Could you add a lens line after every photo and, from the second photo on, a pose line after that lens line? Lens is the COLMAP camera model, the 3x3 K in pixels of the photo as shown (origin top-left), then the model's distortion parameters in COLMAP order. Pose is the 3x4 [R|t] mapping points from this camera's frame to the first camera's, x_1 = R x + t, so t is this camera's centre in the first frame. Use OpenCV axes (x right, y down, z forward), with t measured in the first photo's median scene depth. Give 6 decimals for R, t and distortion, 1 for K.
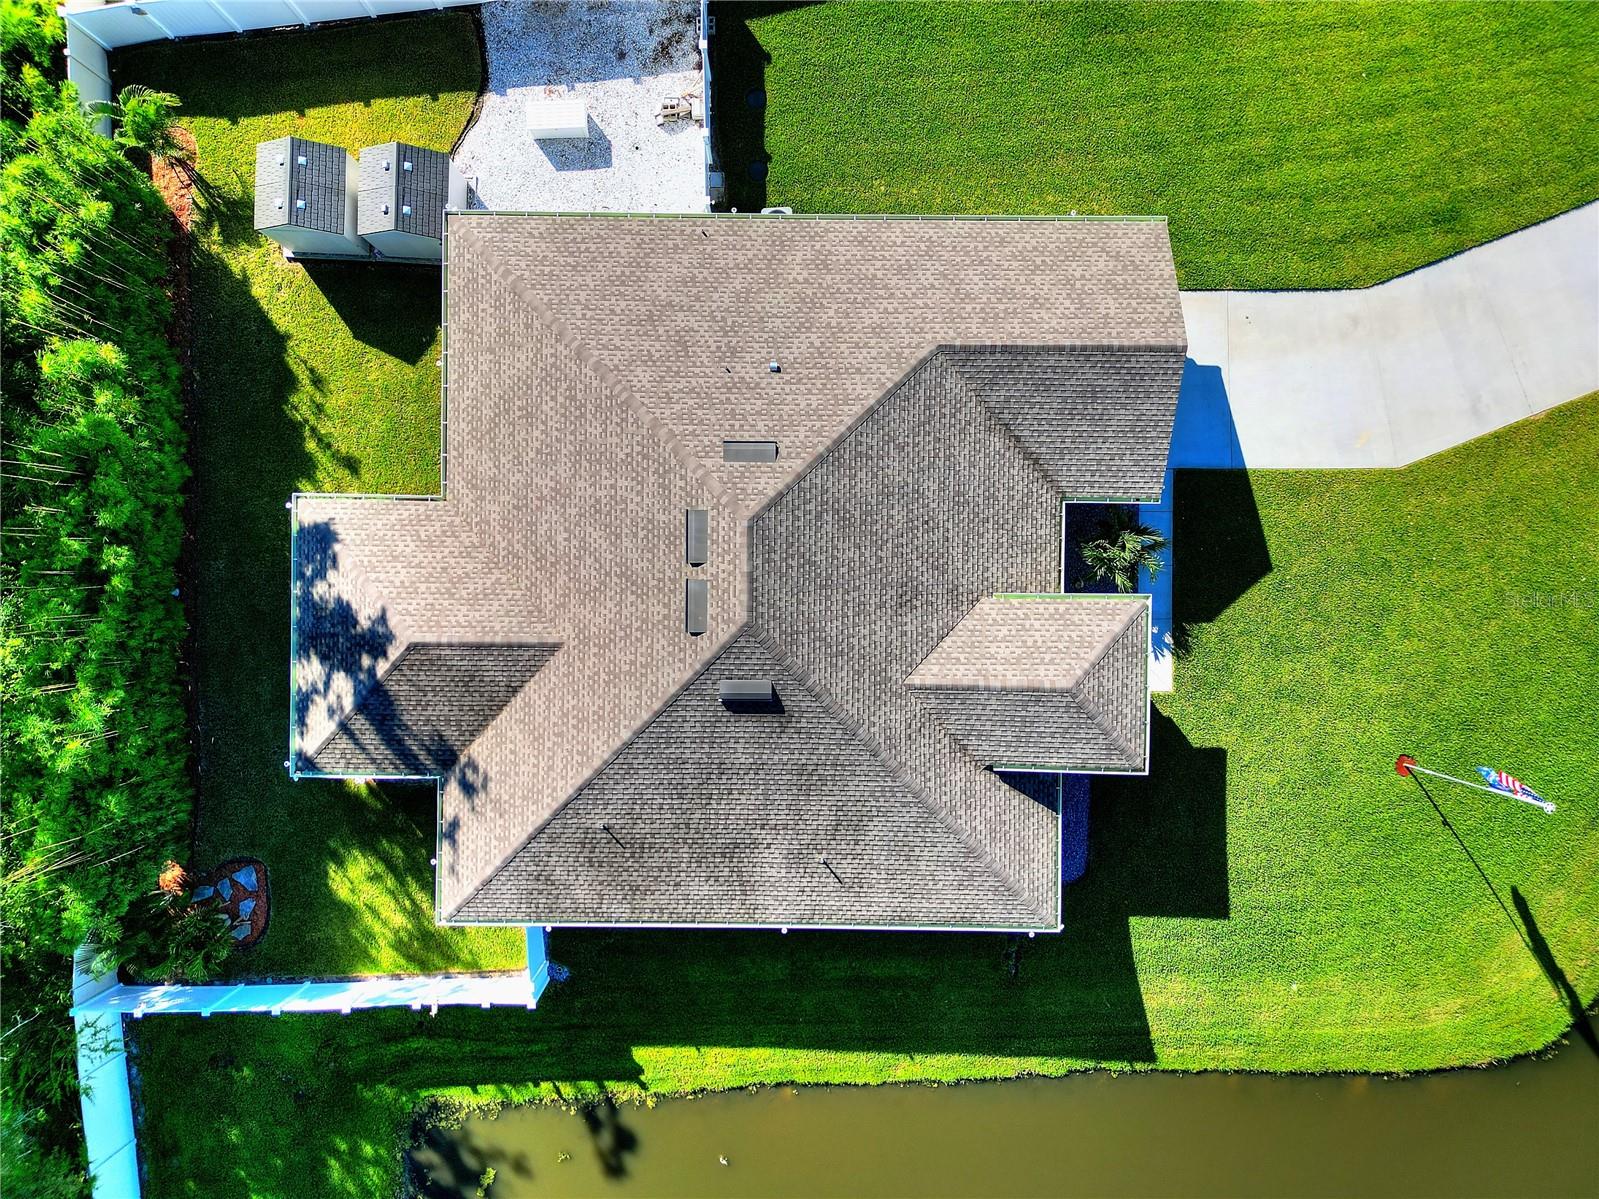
lens RADIAL K [[1105.4, 0, 806.6], [0, 1105.4, 594.7], [0, 0, 1]] dist [0.058031, -0.042355]
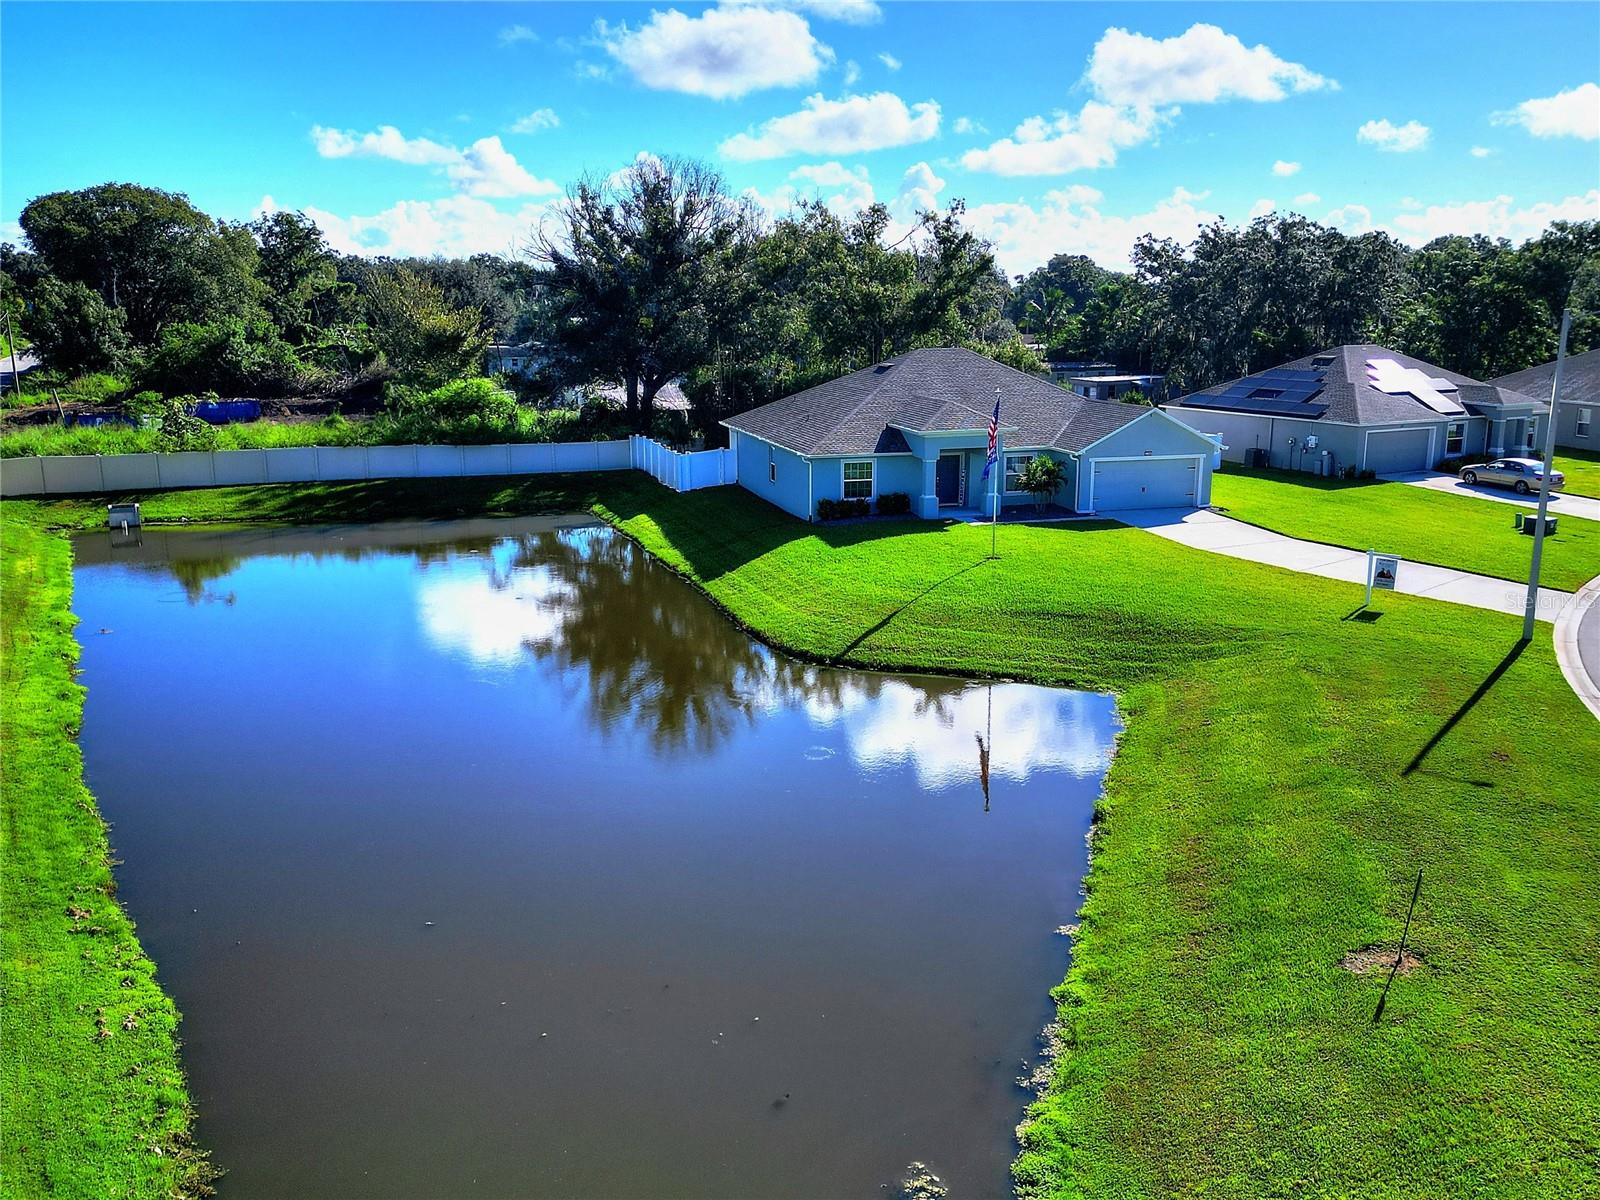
lens RADIAL K [[1377.5, 0, 813.2], [0, 1377.5, 604.1], [0, 0, 1]] dist [-0.000677, -0.007013]
pose [[0.296349, 0.213657, -0.930875, 1.946380], [-0.955049, 0.058499, -0.290618, 0.805908], [-0.007637, 0.975156, 0.221389, 0.709400]]
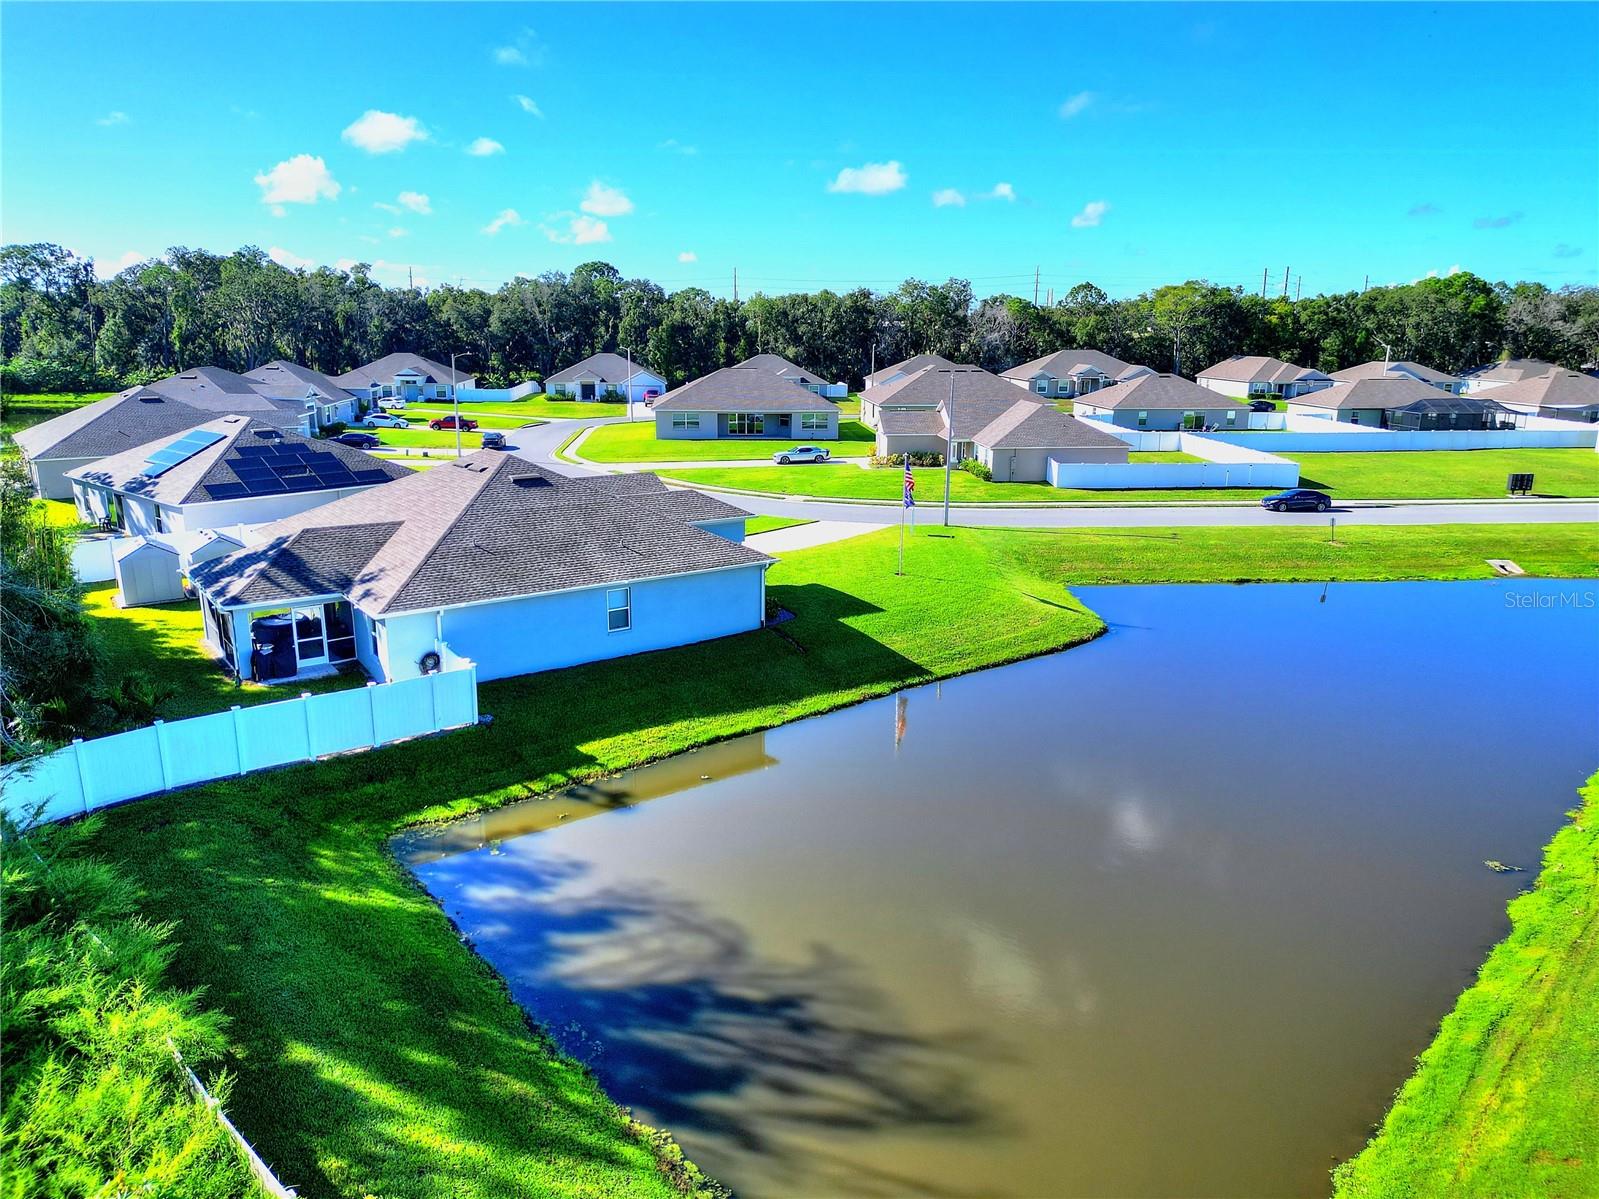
lens RADIAL K [[1105.4, 0, 794.1], [0, 1105.4, 600.2], [0, 0, 1]] dist [0.058031, -0.042355]
pose [[0.793860, -0.147087, 0.590044, -0.637562], [0.608091, 0.197347, -0.768947, 1.412329], [-0.003342, 0.969237, 0.246108, 0.622686]]
